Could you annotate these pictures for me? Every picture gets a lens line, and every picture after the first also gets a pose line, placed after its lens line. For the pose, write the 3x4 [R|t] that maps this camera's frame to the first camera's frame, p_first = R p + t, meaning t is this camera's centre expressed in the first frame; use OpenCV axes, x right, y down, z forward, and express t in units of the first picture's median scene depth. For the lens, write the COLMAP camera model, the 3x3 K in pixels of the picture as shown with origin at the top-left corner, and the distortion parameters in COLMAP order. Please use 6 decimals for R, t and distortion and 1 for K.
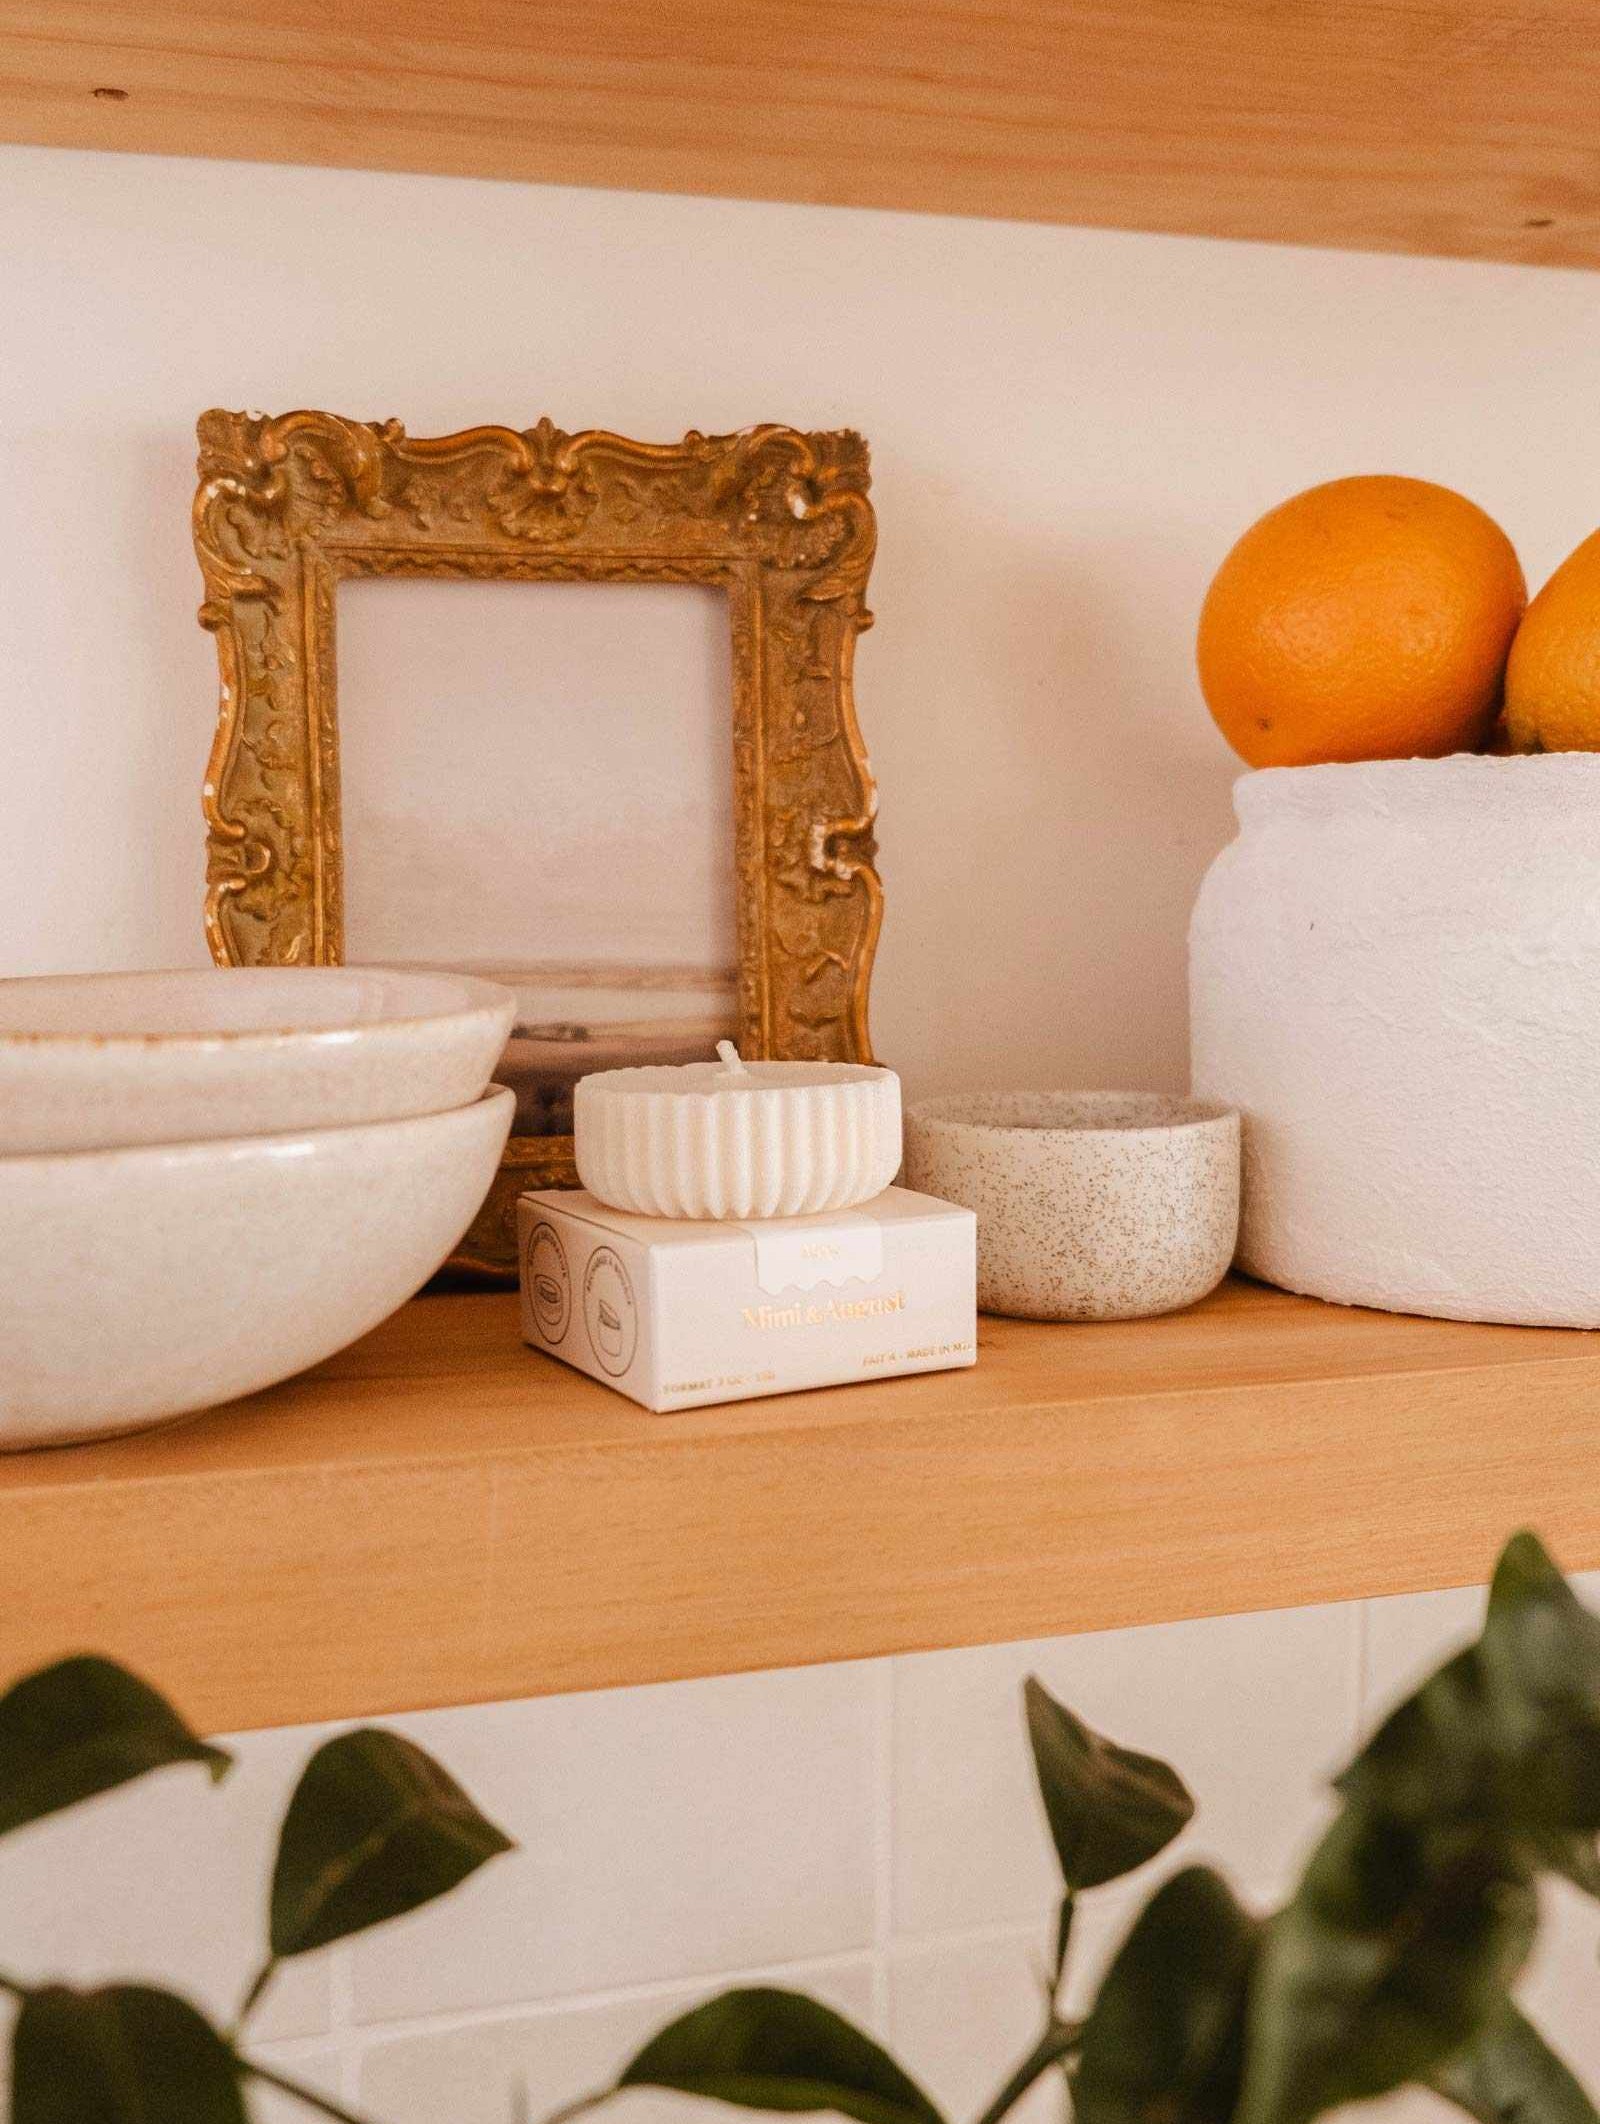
lens RADIAL K [[1988.6, 0, 819.0], [0, 1988.6, 1051.4], [0, 0, 1]] dist [-0.038458, 0.000000]
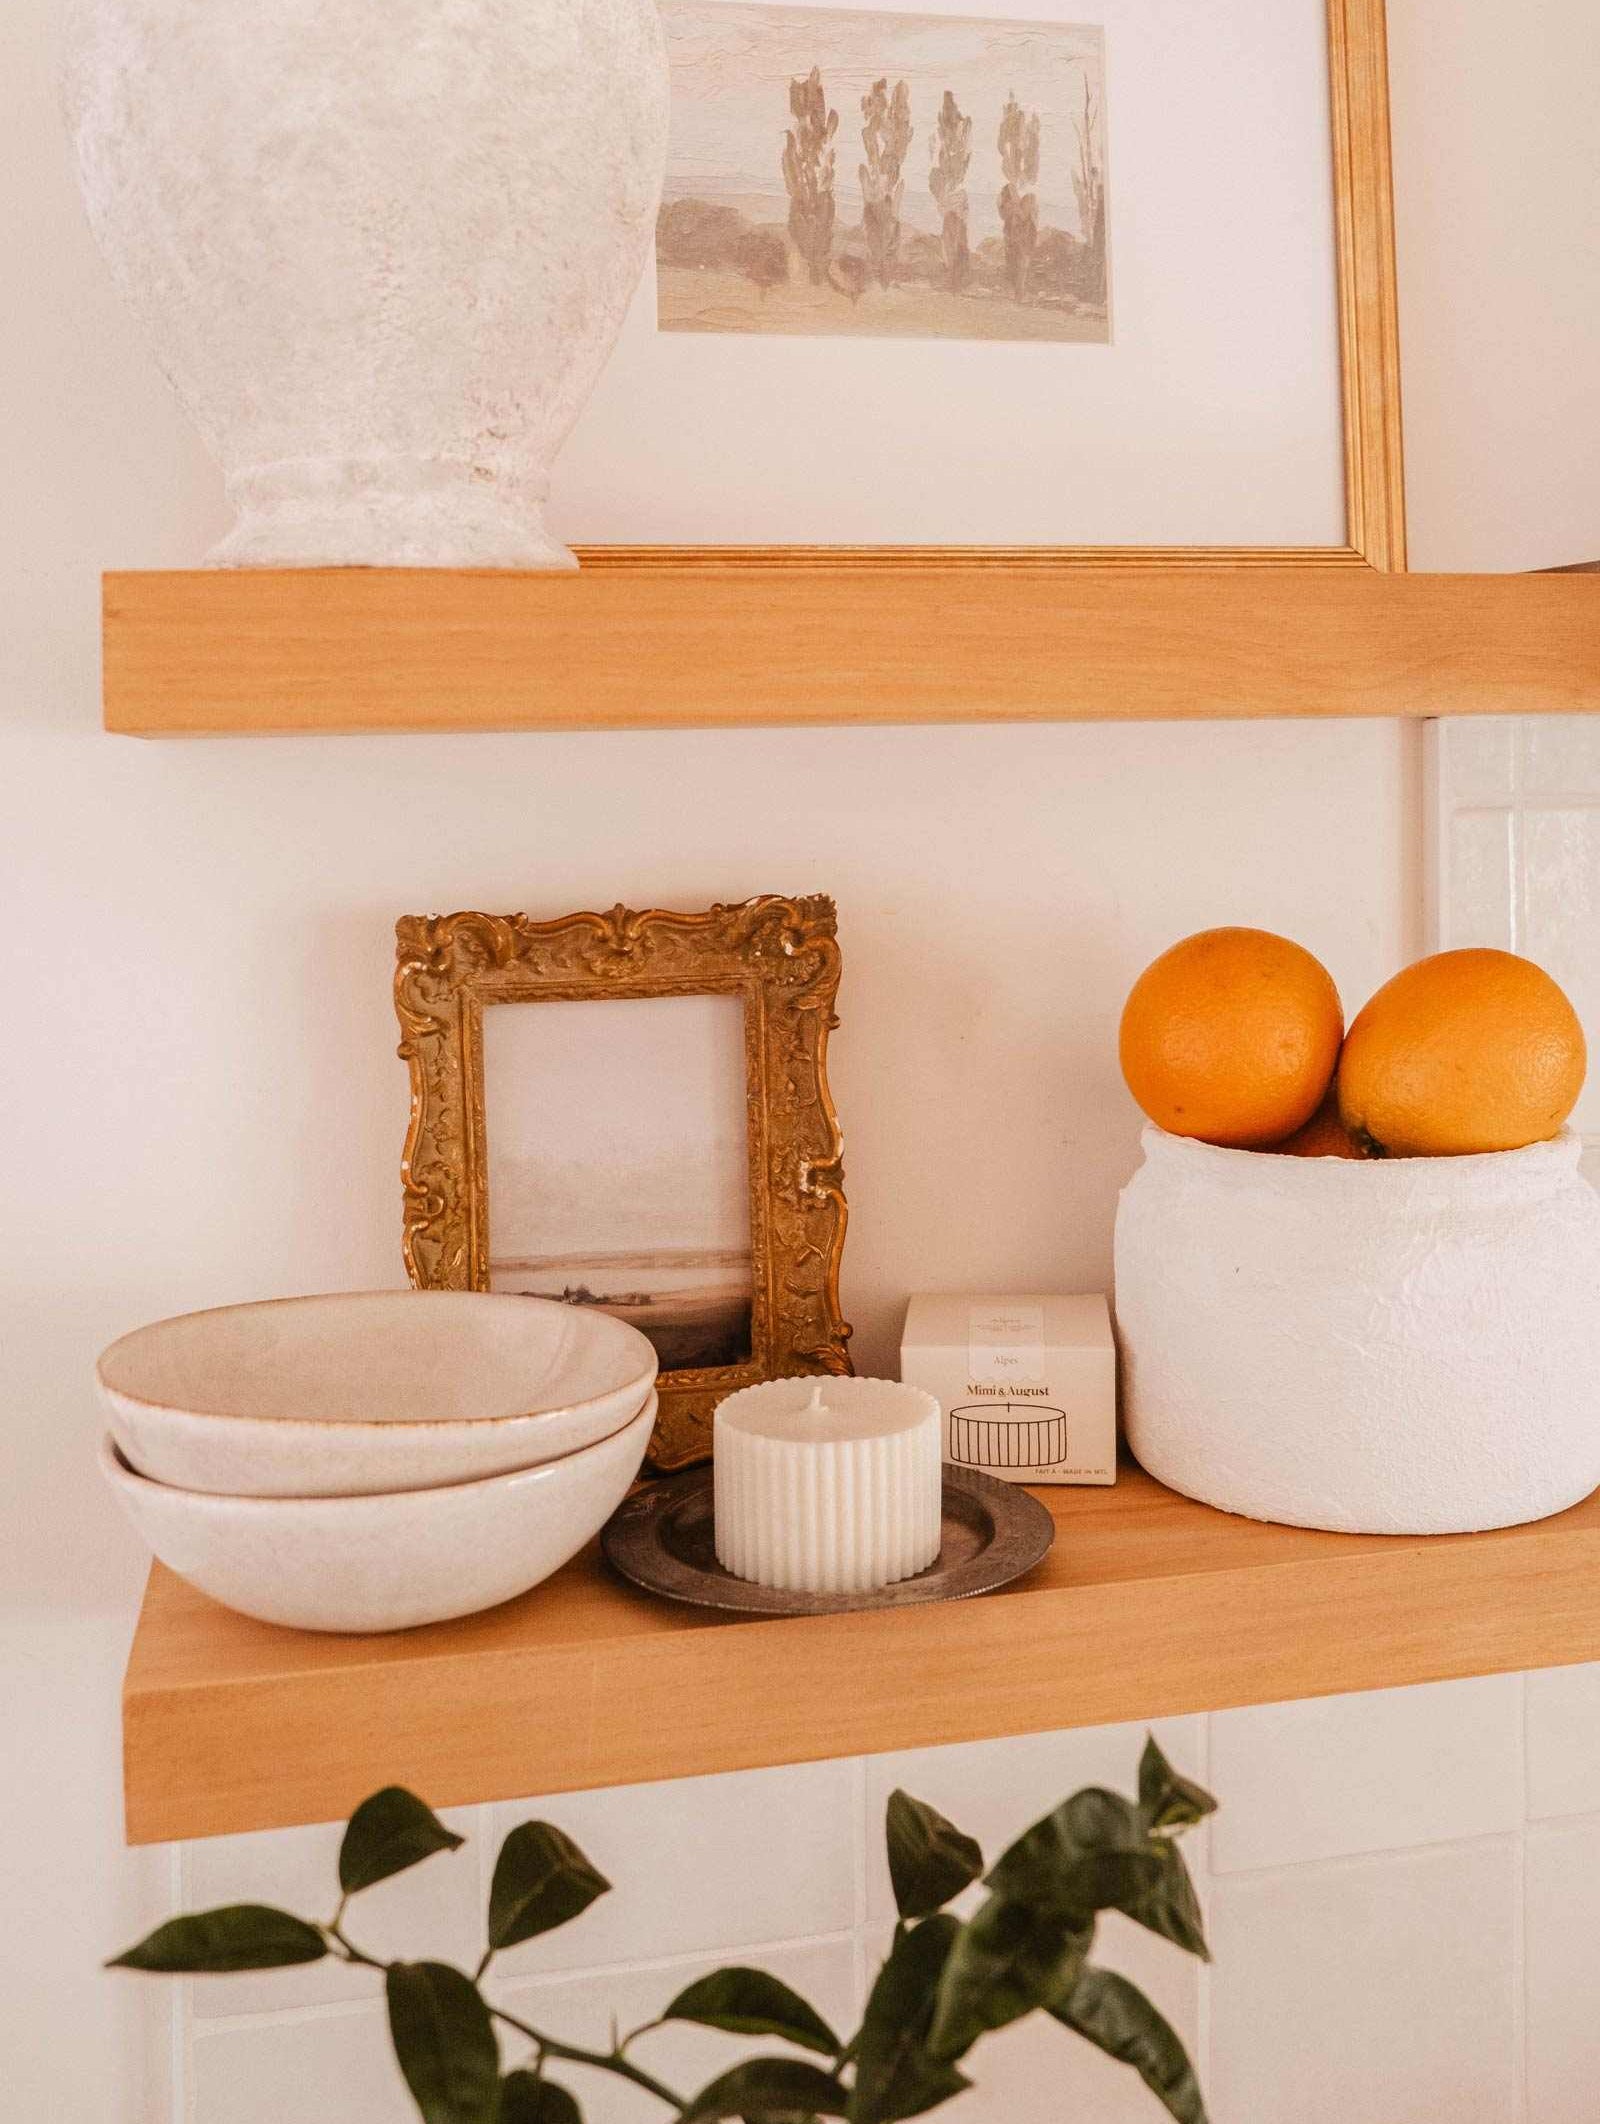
lens RADIAL K [[1843.4, 0, 758.8], [0, 1843.4, 985.2], [0, 0, 1]] dist [-0.018176, -0.013994]
pose [[0.998130, -0.010088, -0.060292, 0.056142], [0.007820, 0.999257, -0.037733, -0.215586], [0.060628, 0.037191, 0.997467, -0.424179]]
